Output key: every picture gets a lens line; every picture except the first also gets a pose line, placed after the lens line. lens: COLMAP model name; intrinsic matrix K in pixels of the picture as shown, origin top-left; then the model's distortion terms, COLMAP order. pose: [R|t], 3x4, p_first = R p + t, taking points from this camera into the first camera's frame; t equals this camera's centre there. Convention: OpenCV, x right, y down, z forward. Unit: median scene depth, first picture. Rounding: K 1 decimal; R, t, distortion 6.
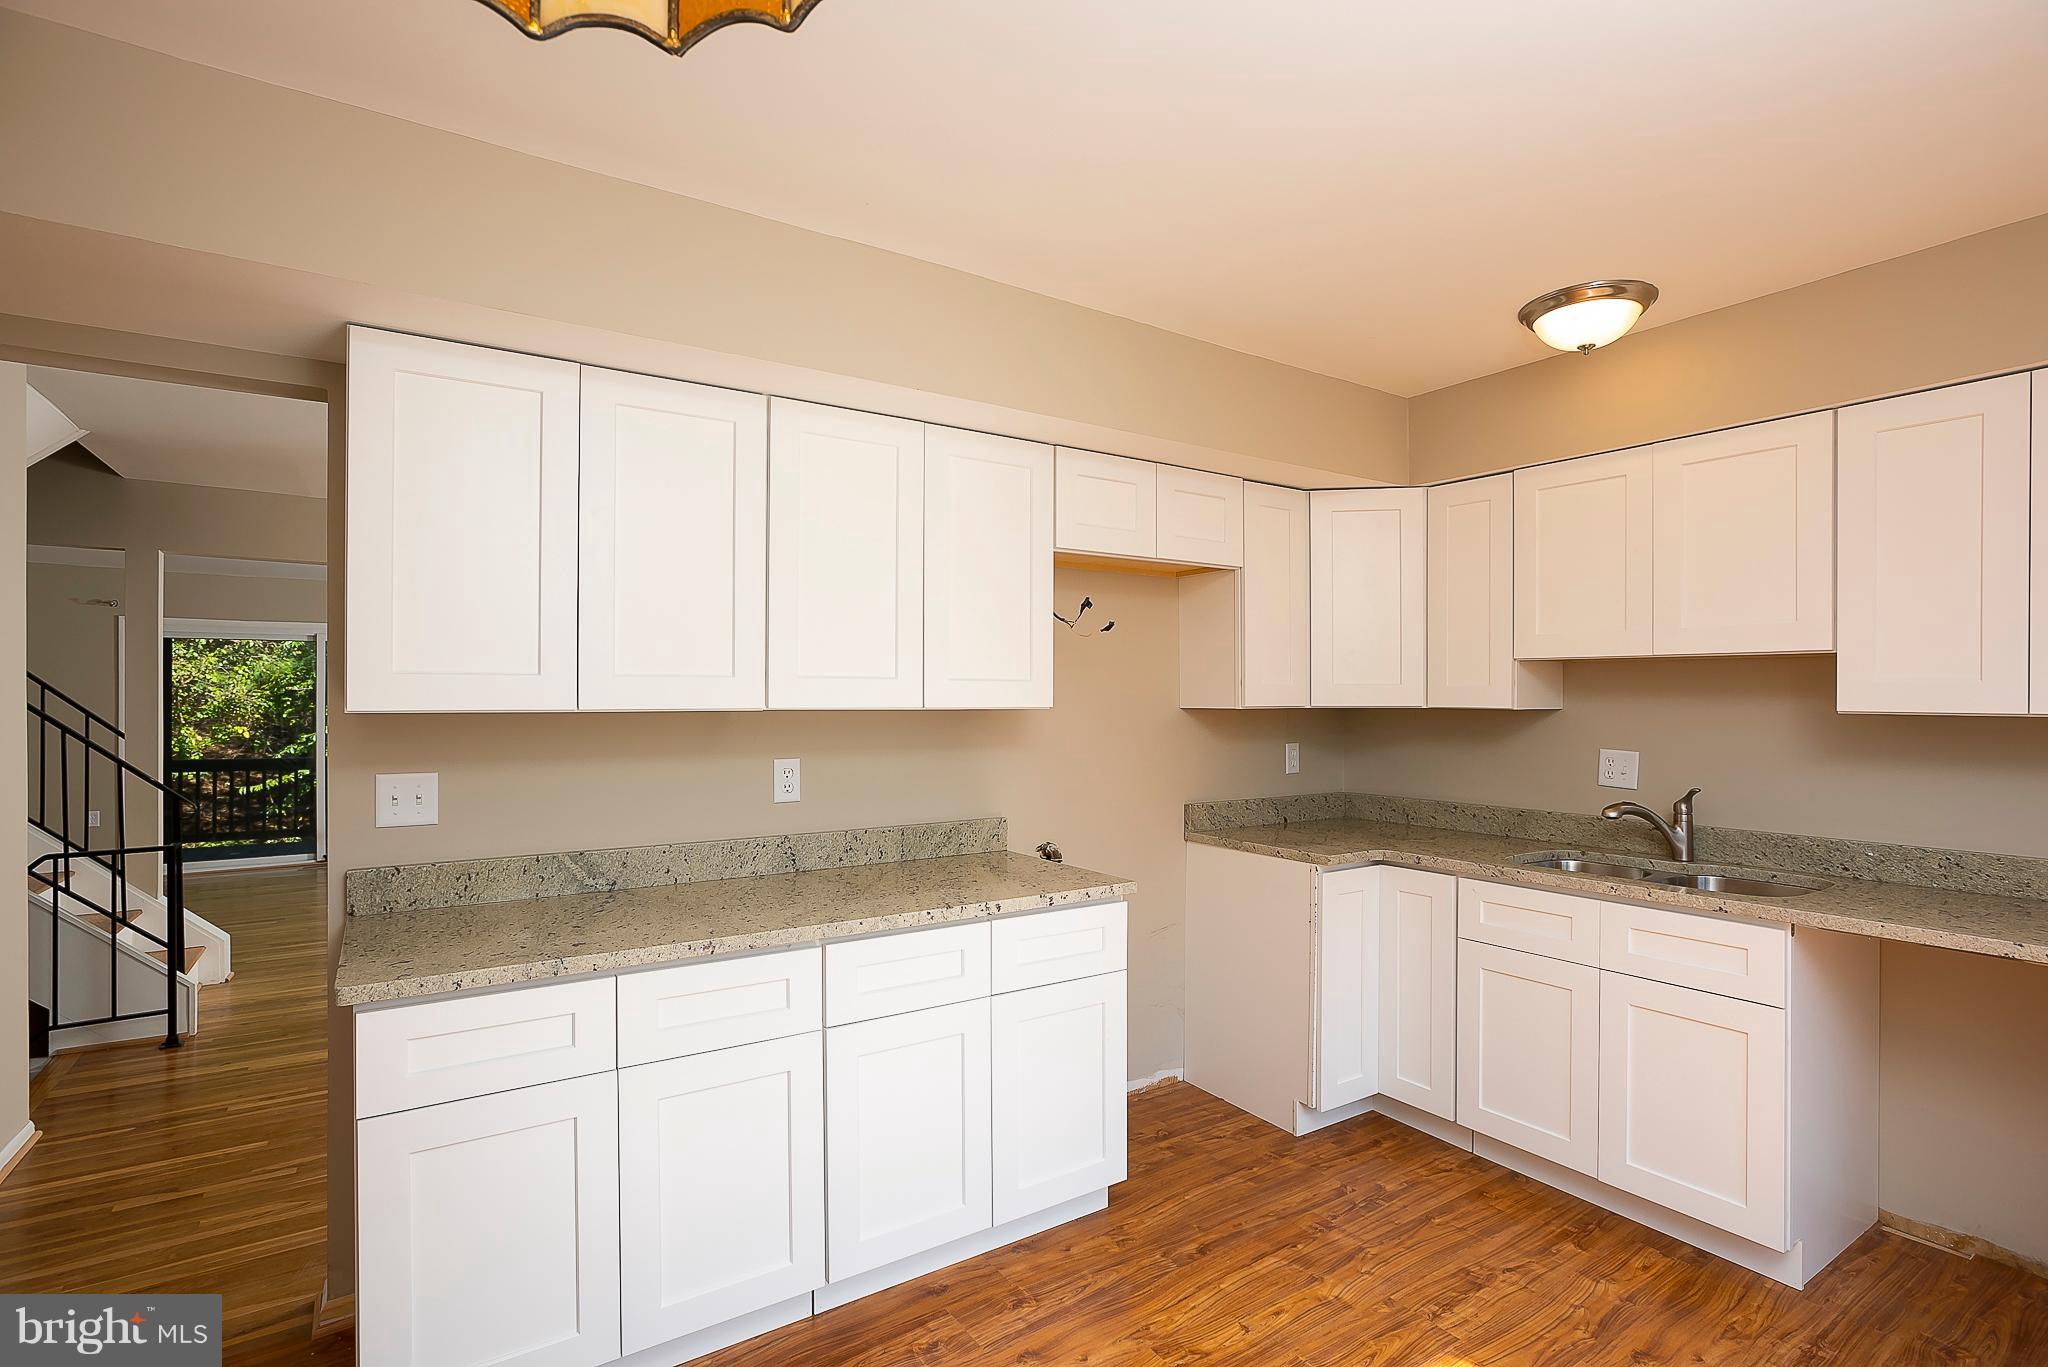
lens RADIAL K [[993.4, 0, 1023.9], [0, 993.4, 694.9], [0, 0, 1]] dist [-0.040468, 0.020728]
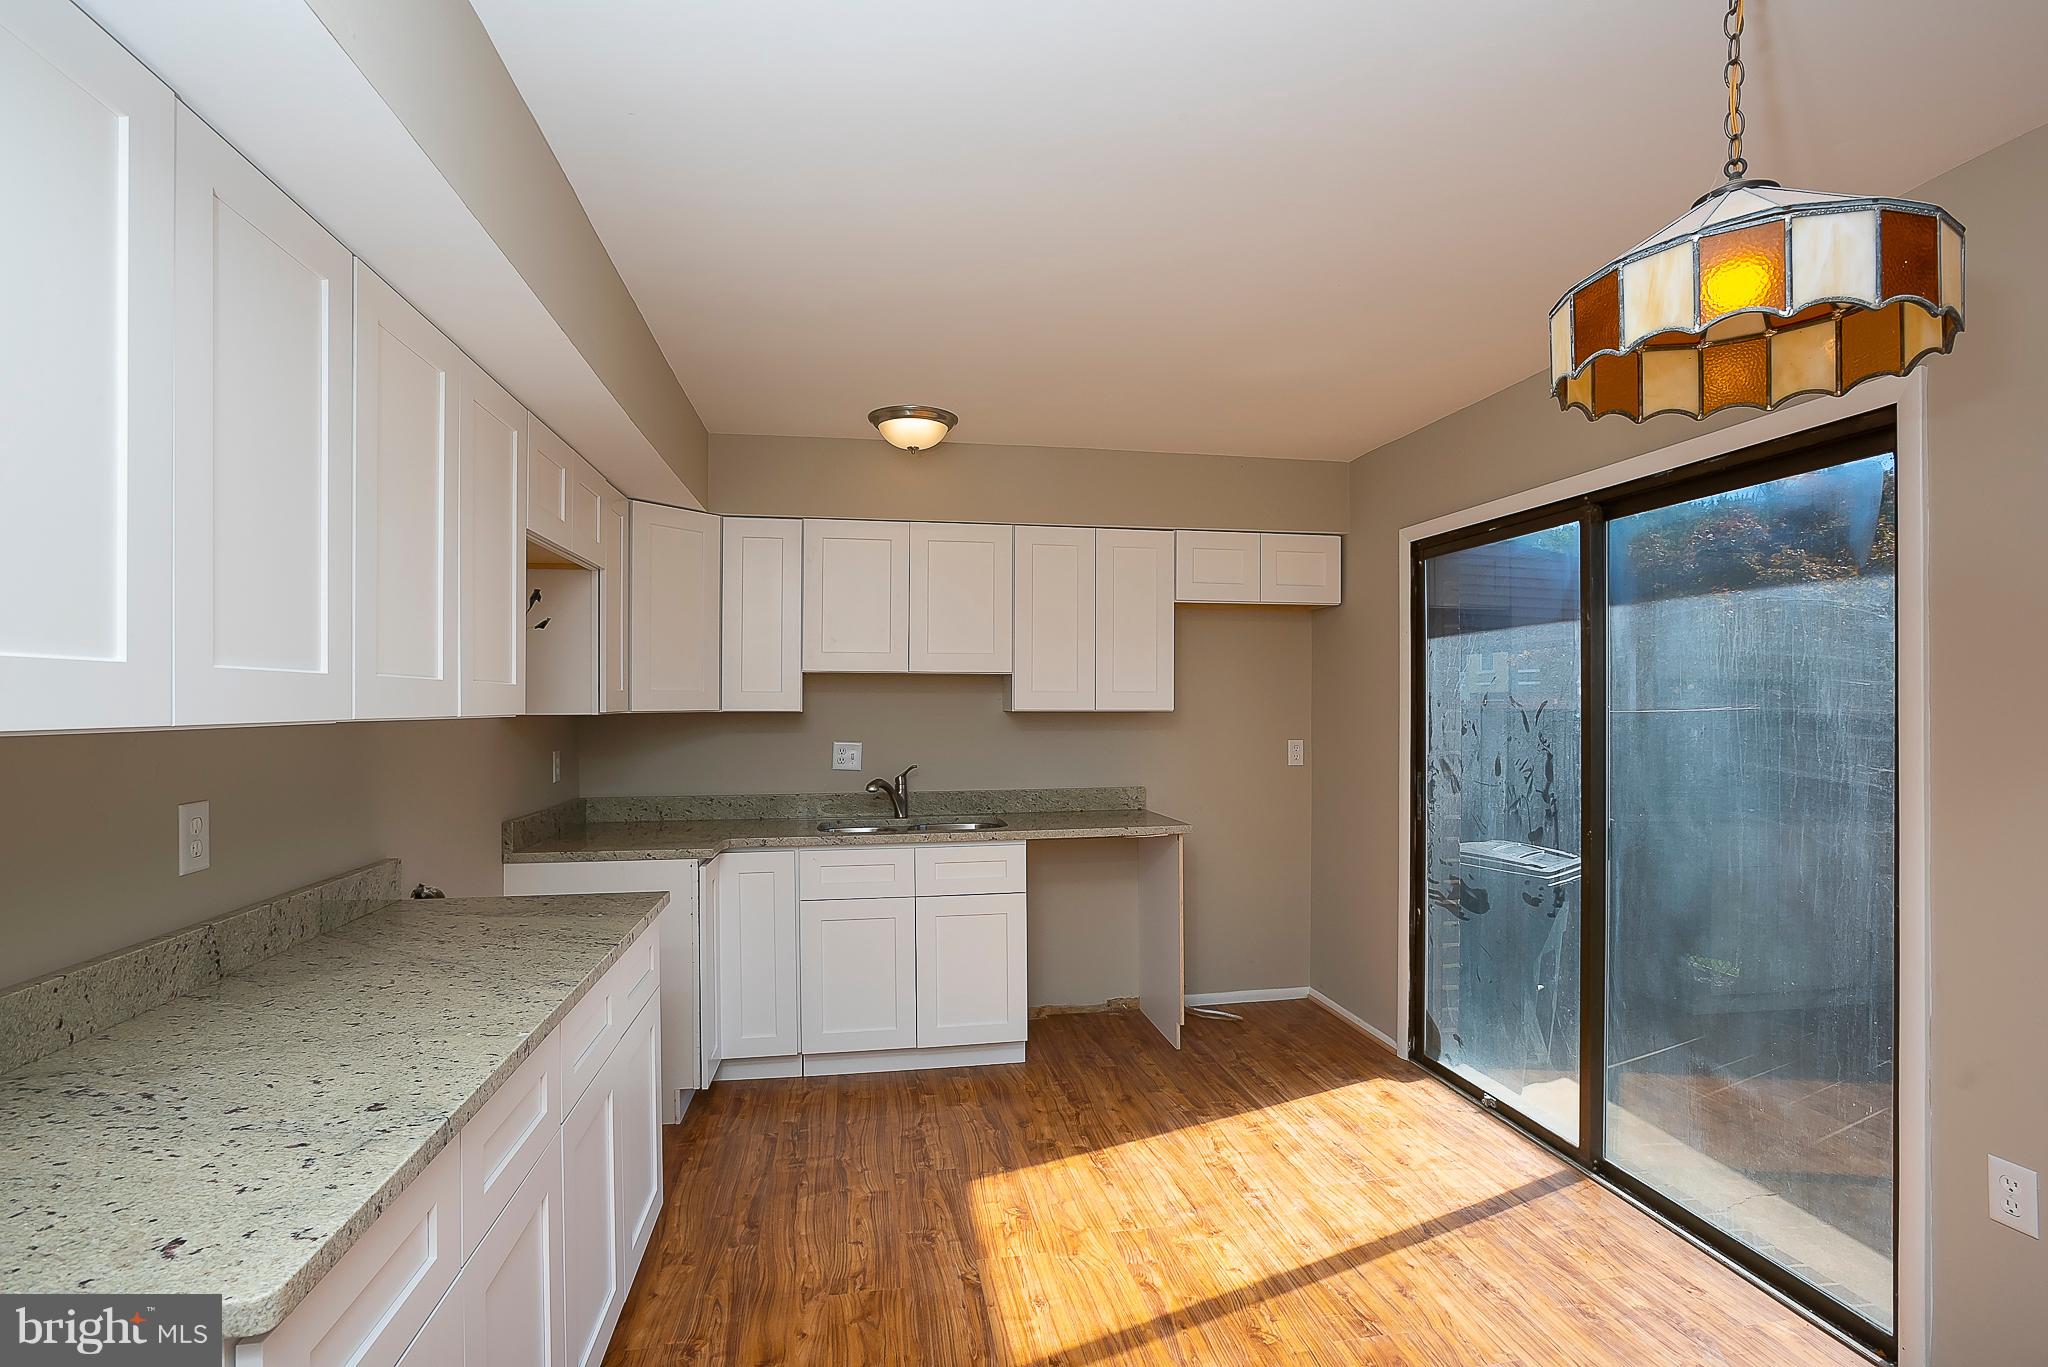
lens RADIAL K [[1016.3, 0, 1032.2], [0, 1016.3, 706.2], [0, 0, 1]] dist [-0.018030, 0.022855]
pose [[0.381756, -0.004962, 0.924250, -0.694867], [0.000693, 0.999987, 0.005082, 0.001207], [-0.924263, -0.001299, 0.381755, 0.299111]]
